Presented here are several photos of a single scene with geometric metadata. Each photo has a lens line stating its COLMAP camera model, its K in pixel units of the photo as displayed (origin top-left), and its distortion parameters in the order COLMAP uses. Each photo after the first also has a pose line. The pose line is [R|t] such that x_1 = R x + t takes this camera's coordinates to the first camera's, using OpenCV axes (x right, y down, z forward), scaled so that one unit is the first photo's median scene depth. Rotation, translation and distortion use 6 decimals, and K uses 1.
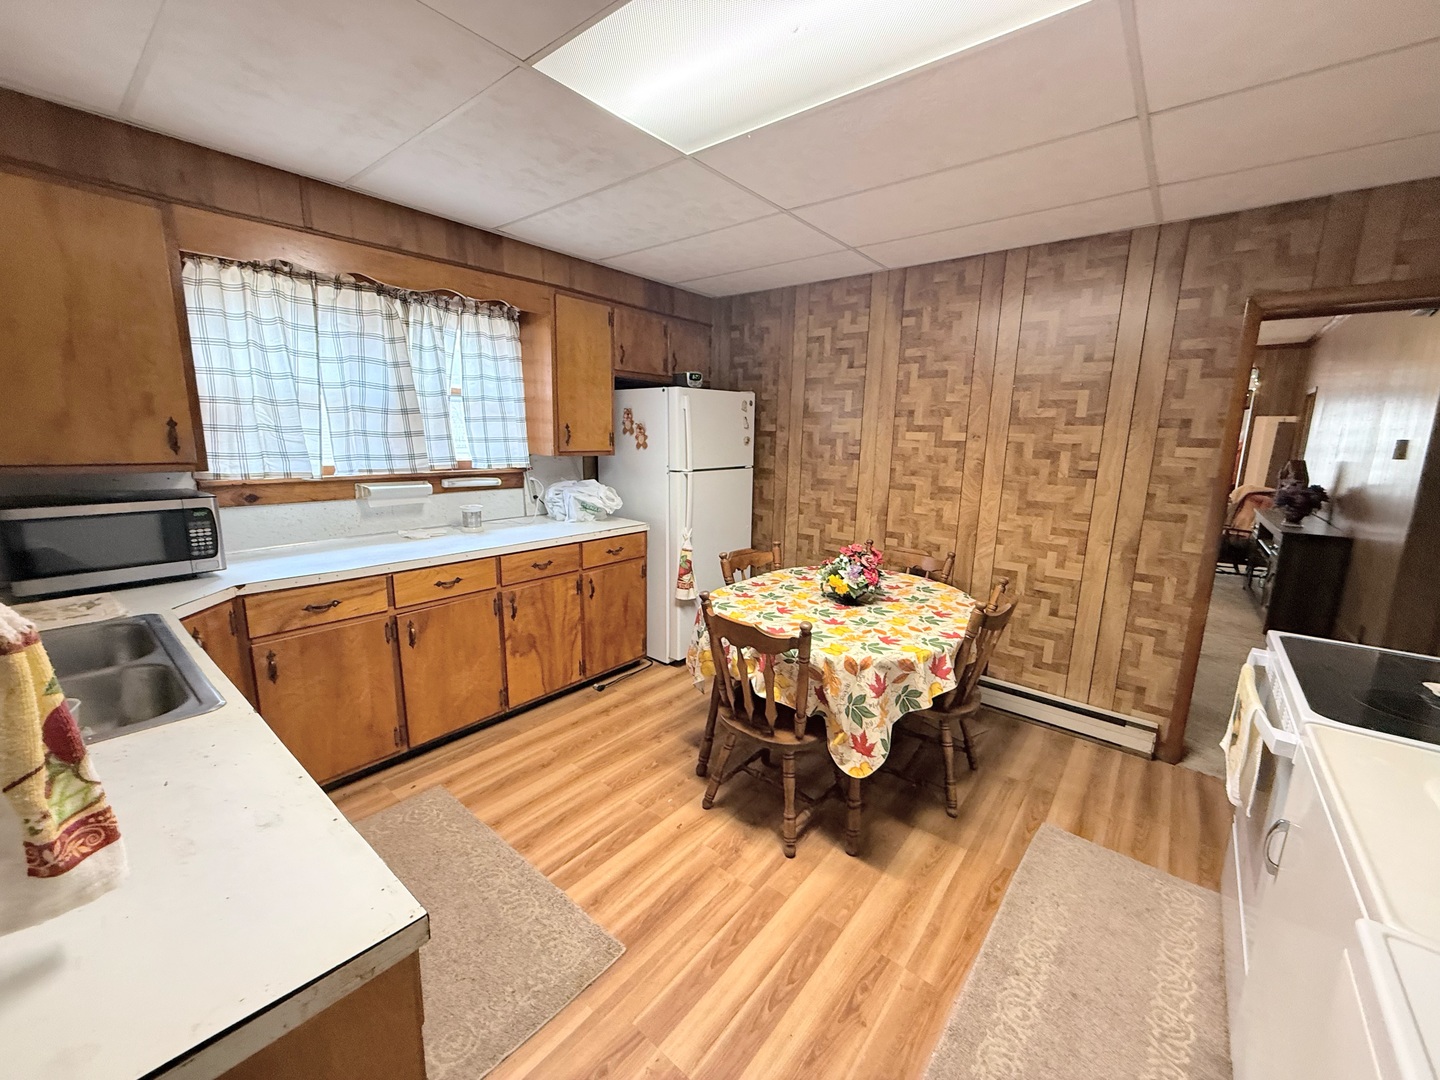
lens RADIAL K [[573.1, 0, 718.0], [0, 573.1, 540.8], [0, 0, 1]] dist [0.002181, -0.000494]
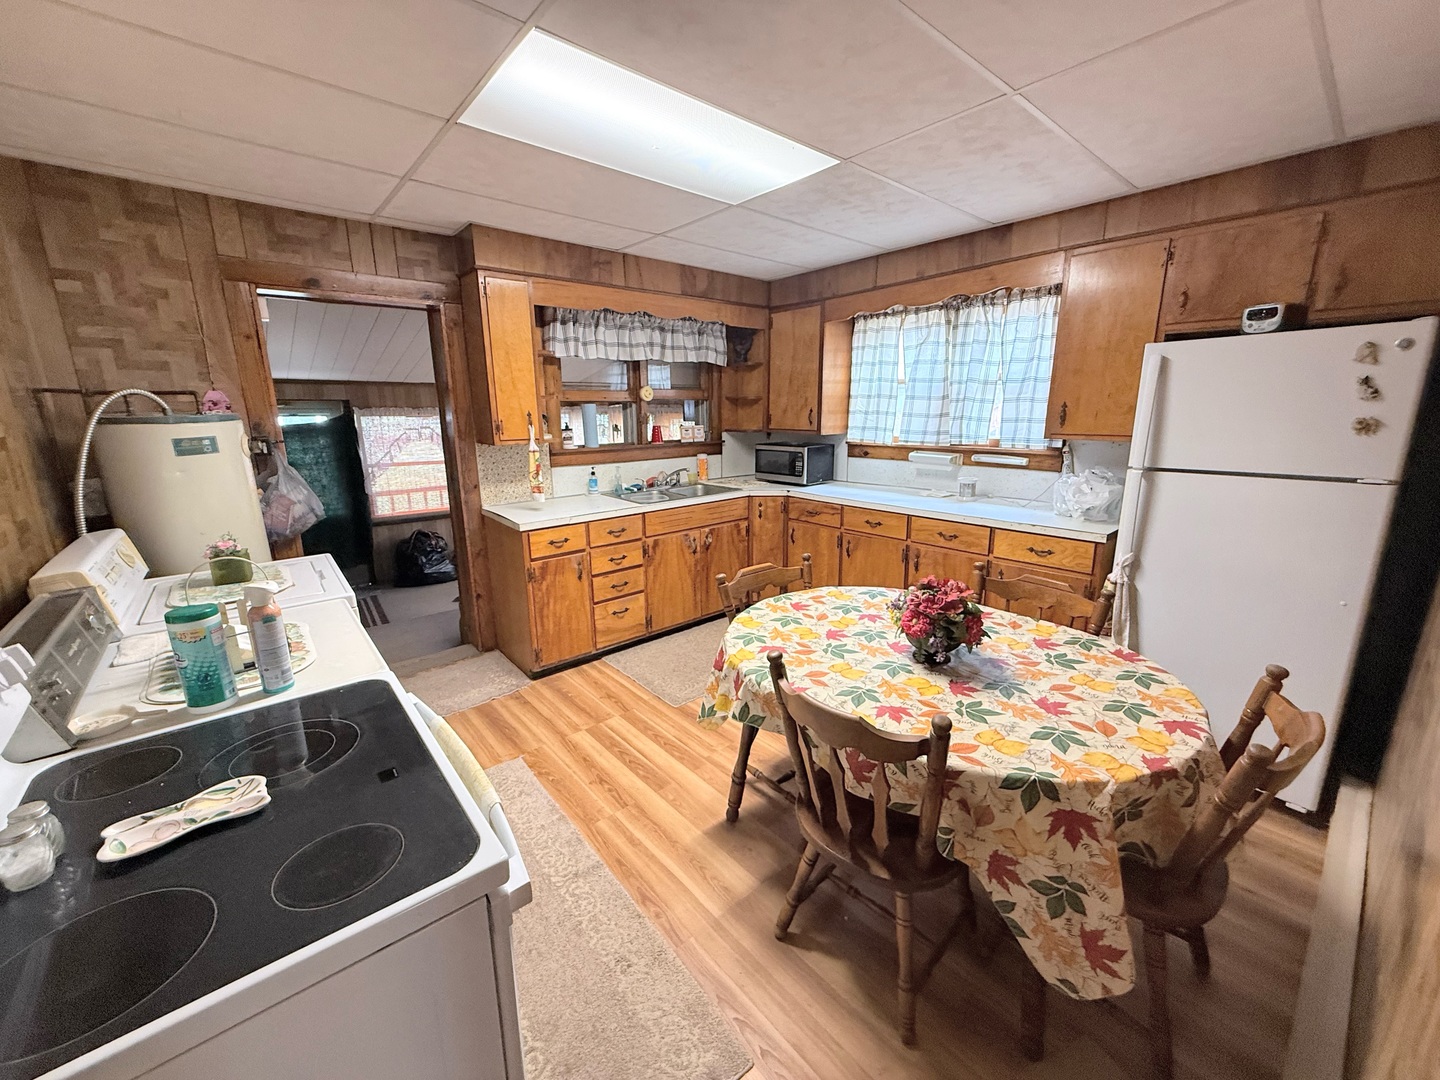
lens RADIAL K [[573.1, 0, 717.3], [0, 573.1, 541.2], [0, 0, 1]] dist [0.002181, -0.000494]
pose [[-0.185415, 0.207924, -0.960411, 0.881670], [-0.175259, 0.954690, 0.240521, -0.143381], [0.966905, 0.212917, -0.140573, 0.787546]]
